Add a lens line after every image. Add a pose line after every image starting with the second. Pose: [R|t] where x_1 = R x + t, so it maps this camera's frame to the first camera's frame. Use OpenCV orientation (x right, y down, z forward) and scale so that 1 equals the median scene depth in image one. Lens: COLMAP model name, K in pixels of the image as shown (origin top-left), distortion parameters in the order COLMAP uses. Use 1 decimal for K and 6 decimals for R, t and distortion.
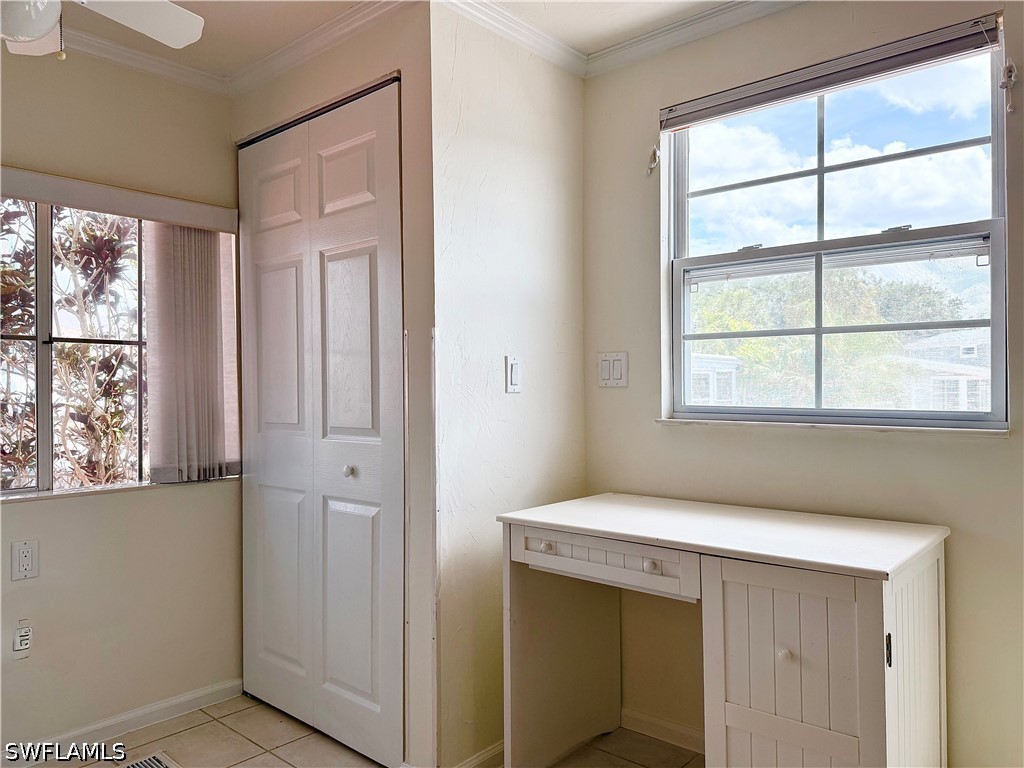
lens RADIAL K [[724.4, 0, 512.0], [0, 724.4, 384.0], [0, 0, 1]] dist [0.007684, -0.000744]
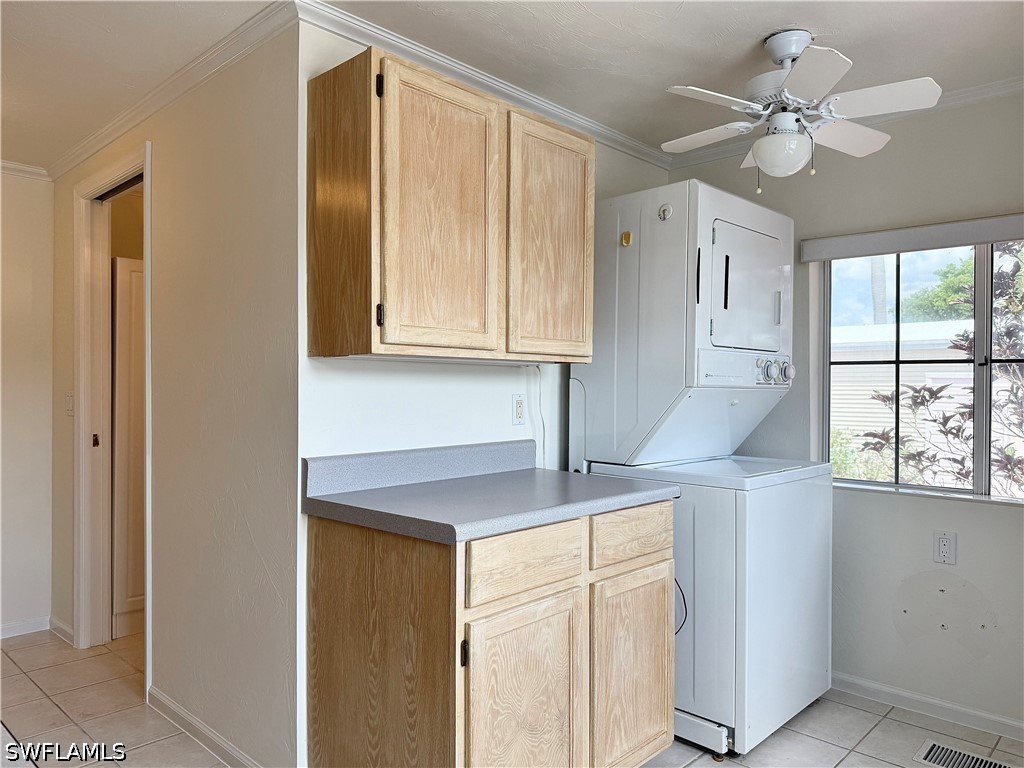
lens RADIAL K [[724.4, 0, 512.0], [0, 724.4, 384.0], [0, 0, 1]] dist [0.007684, -0.000744]
pose [[-0.039860, 0.000457, -0.999205, 0.550387], [0.002074, 0.999998, 0.000374, -0.029946], [0.999203, -0.002057, -0.039861, 0.331342]]
